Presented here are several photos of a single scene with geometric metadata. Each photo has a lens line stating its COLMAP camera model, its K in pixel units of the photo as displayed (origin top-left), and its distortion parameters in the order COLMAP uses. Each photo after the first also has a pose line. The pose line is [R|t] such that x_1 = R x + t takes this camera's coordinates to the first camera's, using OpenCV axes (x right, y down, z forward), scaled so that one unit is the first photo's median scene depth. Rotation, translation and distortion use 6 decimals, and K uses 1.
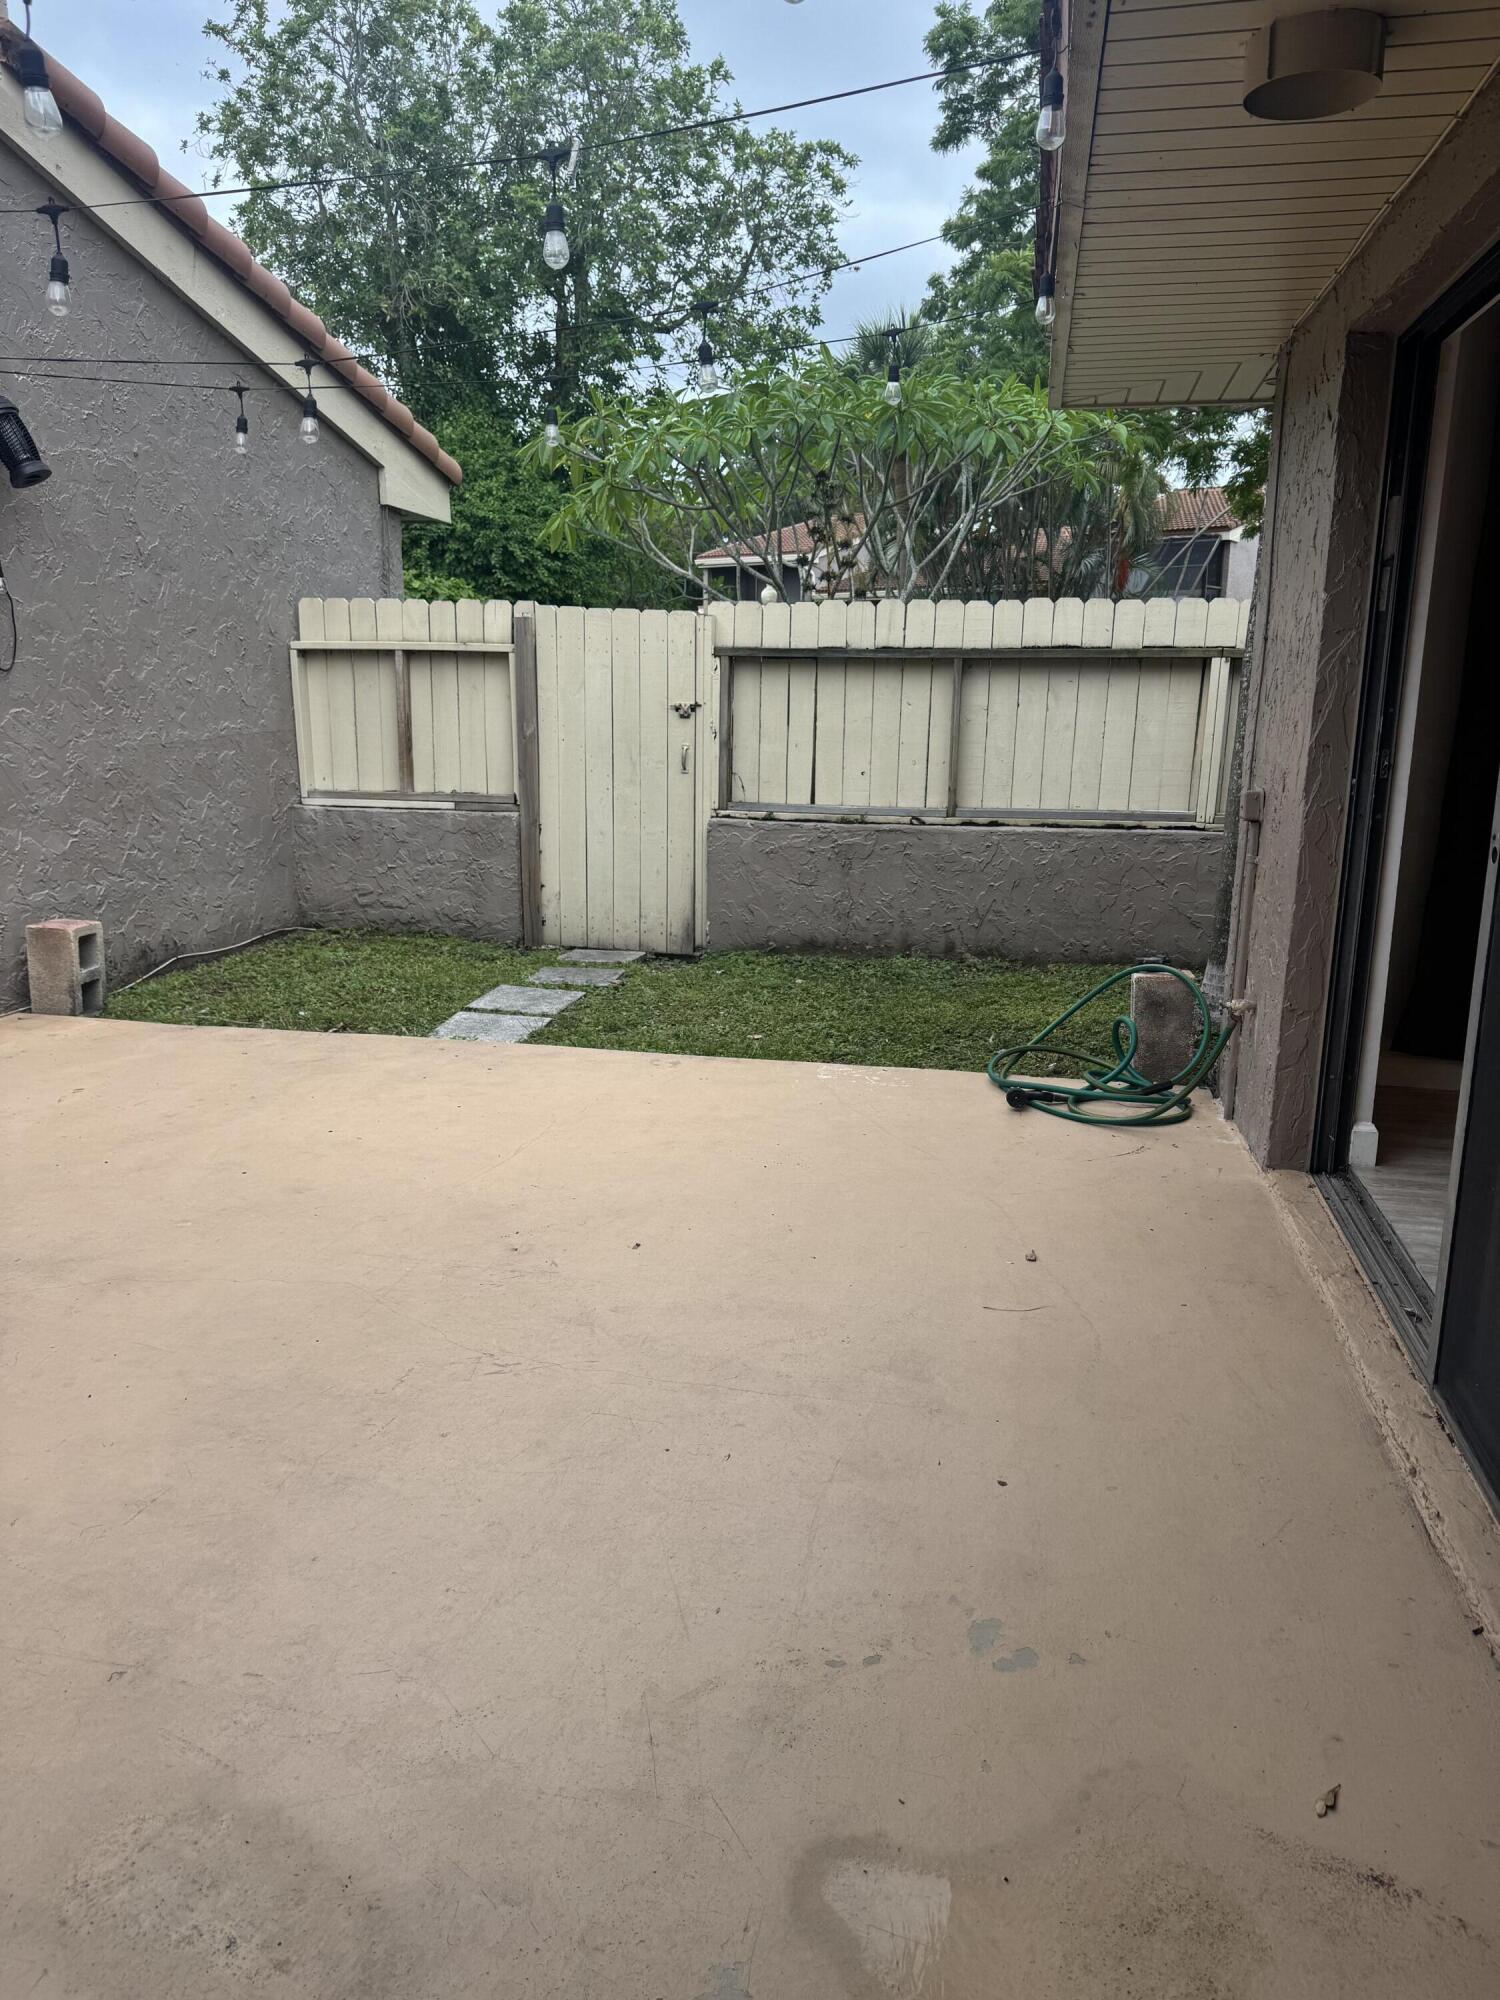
lens RADIAL K [[1422.7, 0, 760.9], [0, 1422.7, 1013.0], [0, 0, 1]] dist [0.168678, -0.156484]
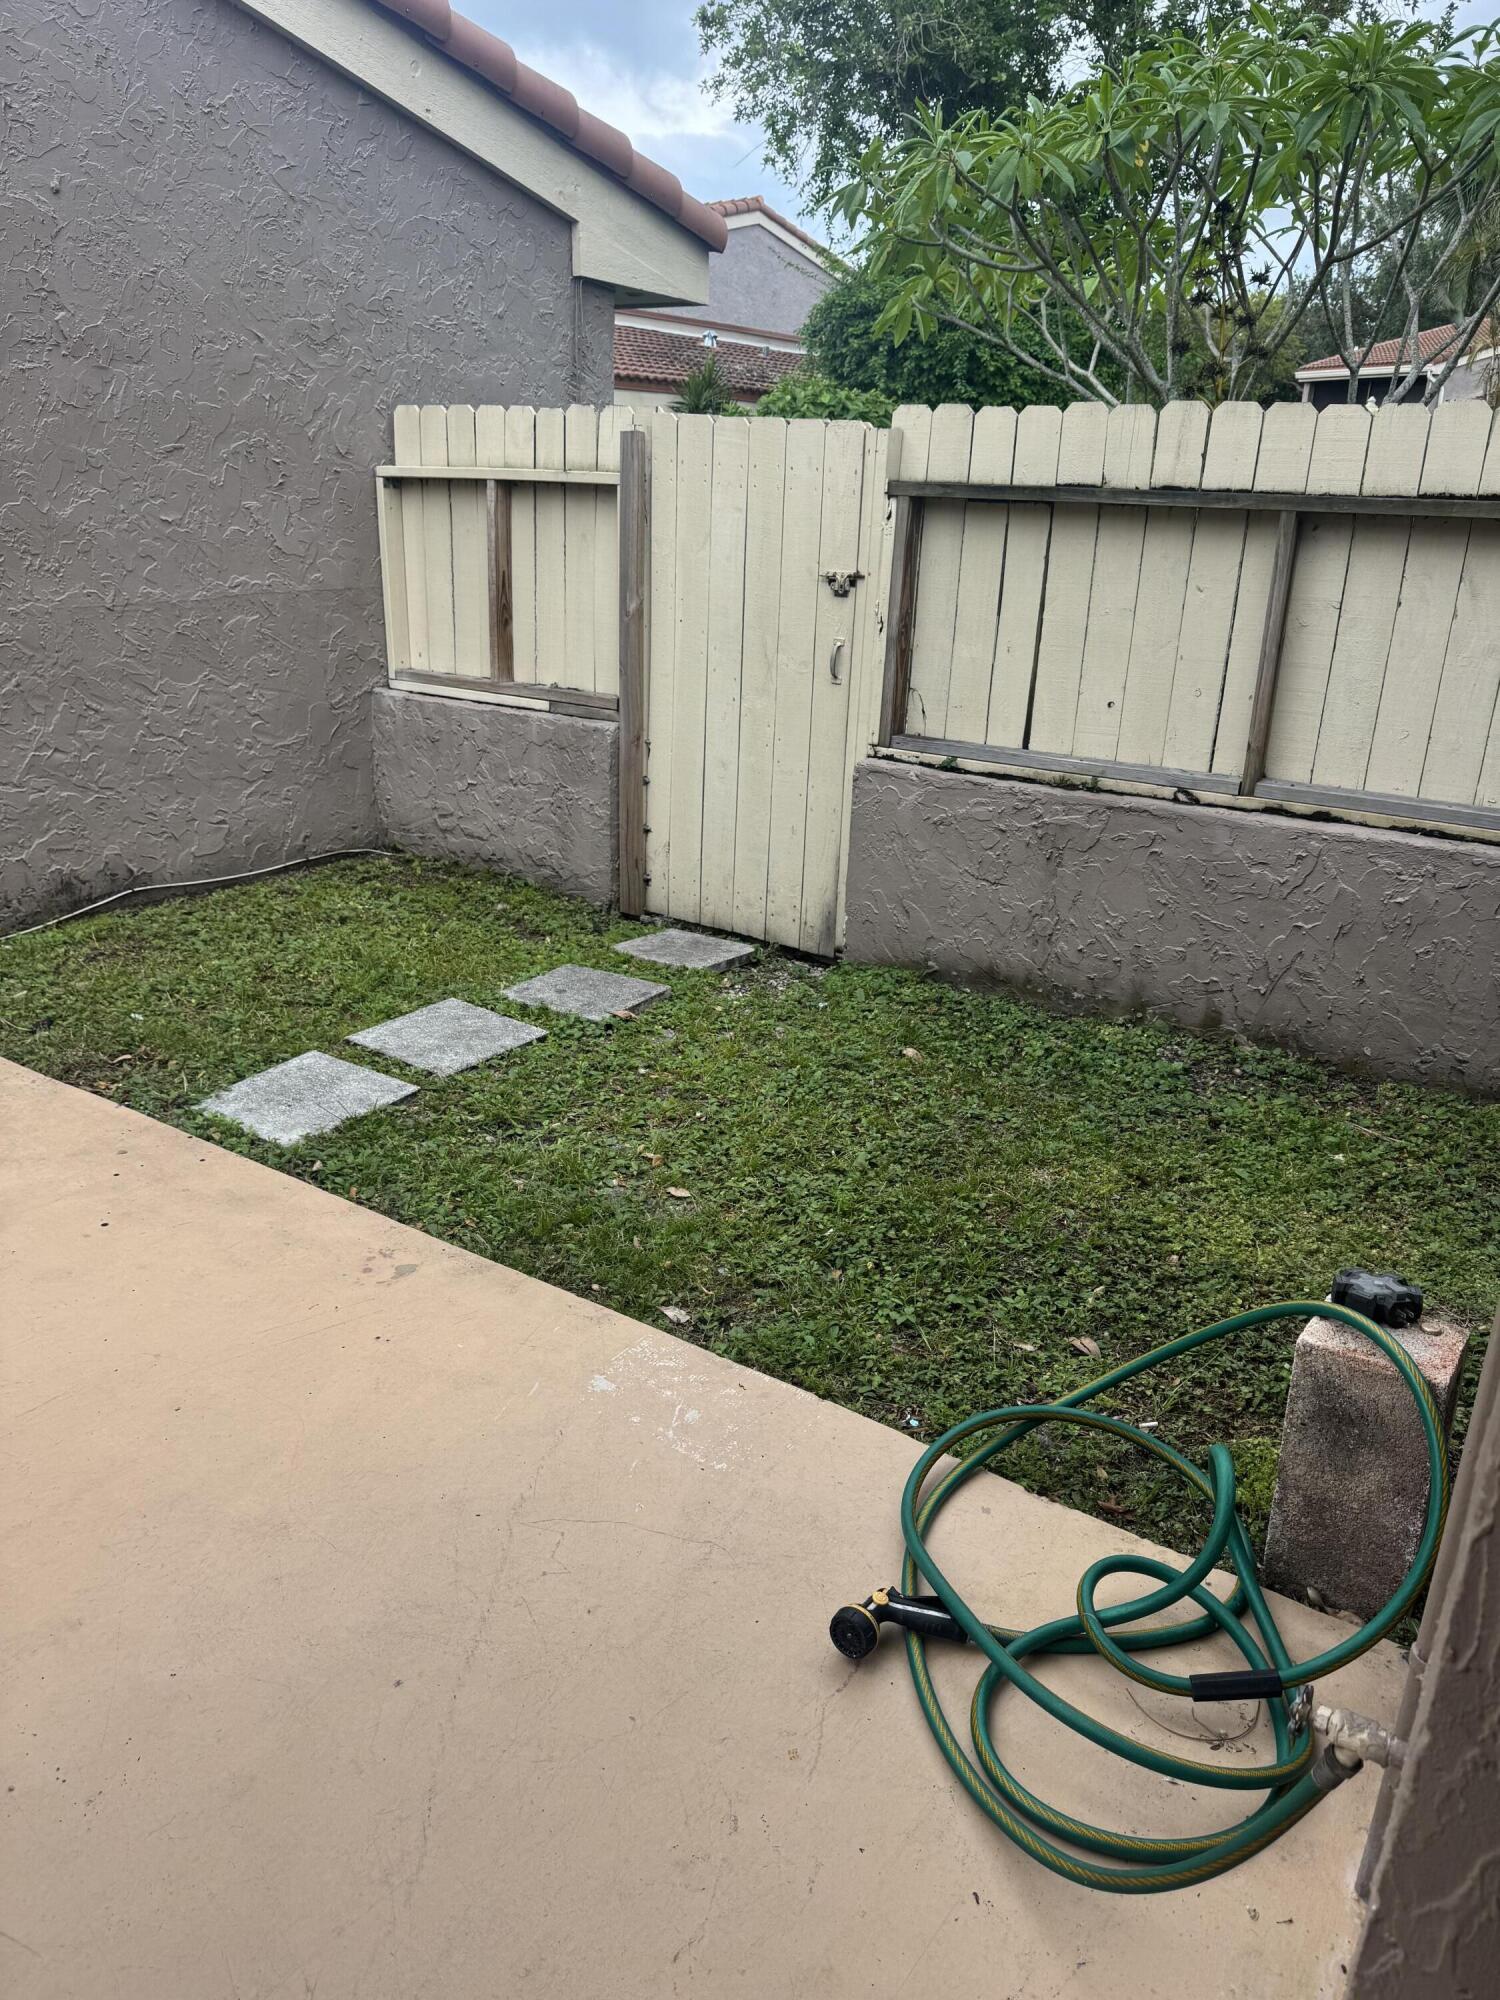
lens RADIAL K [[1462.1, 0, 711.5], [0, 1462.1, 1029.5], [0, 0, 1]] dist [0.159667, -0.295498]
pose [[0.921197, 0.153974, -0.357334, 0.158798], [-0.114111, 0.984897, 0.130214, -0.095987], [0.371987, -0.079177, 0.924855, 0.358800]]
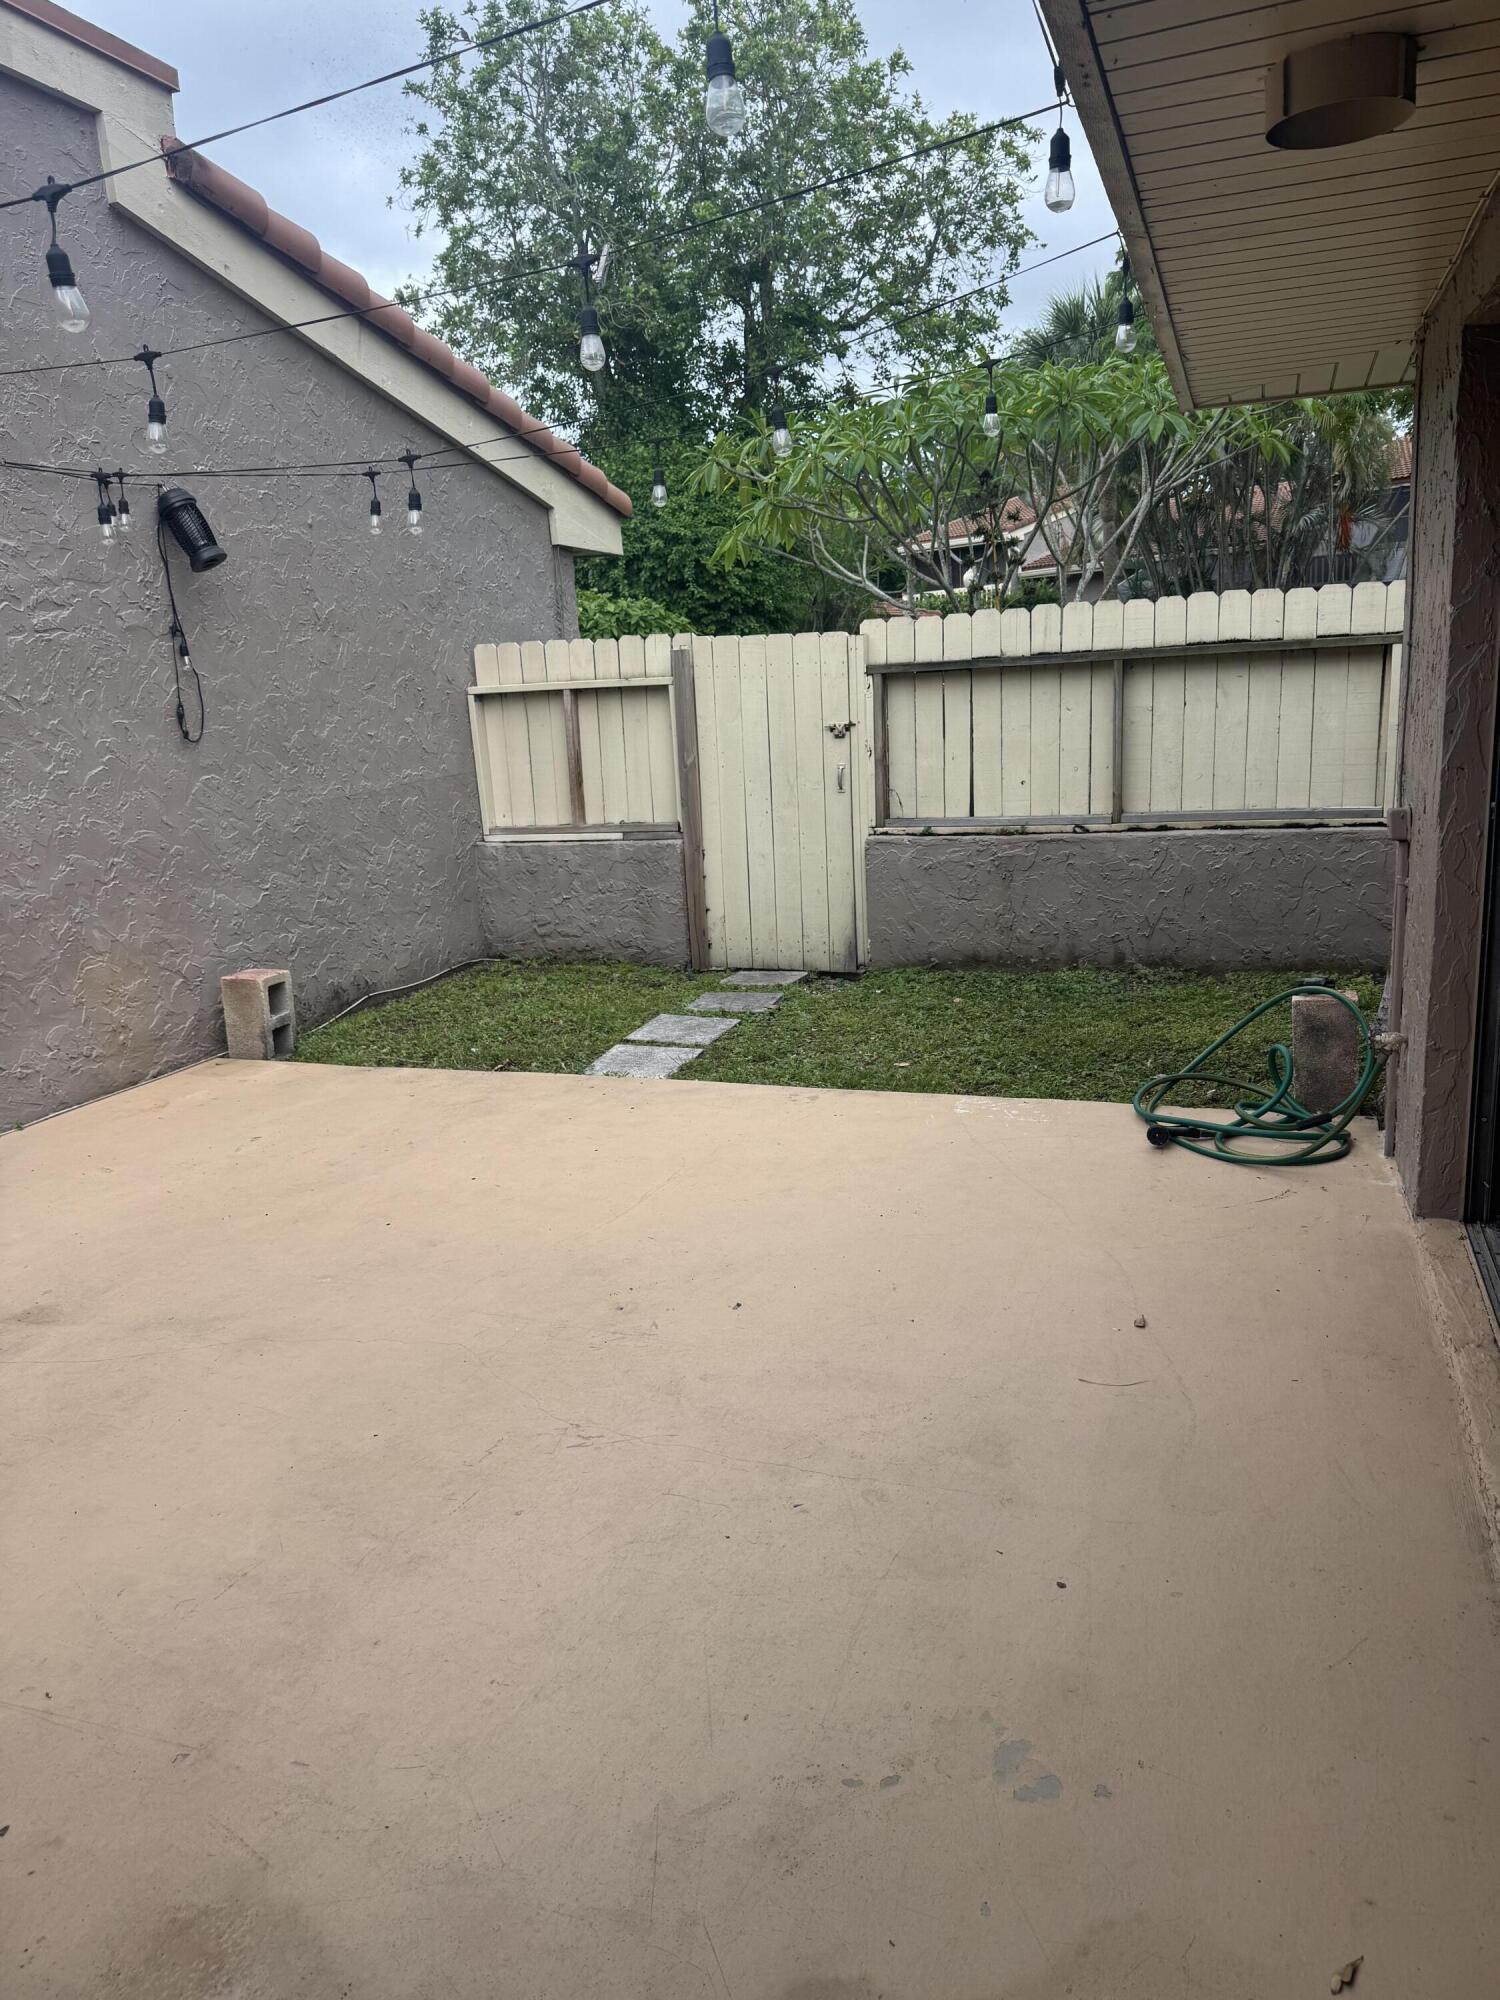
lens RADIAL K [[1422.7, 0, 760.9], [0, 1422.7, 1013.0], [0, 0, 1]] dist [0.168678, -0.156484]
pose [[0.988023, -0.028761, -0.151601, 0.038612], [0.029789, 0.999546, 0.004514, -0.020249], [0.151403, -0.008976, 0.988431, 0.002844]]
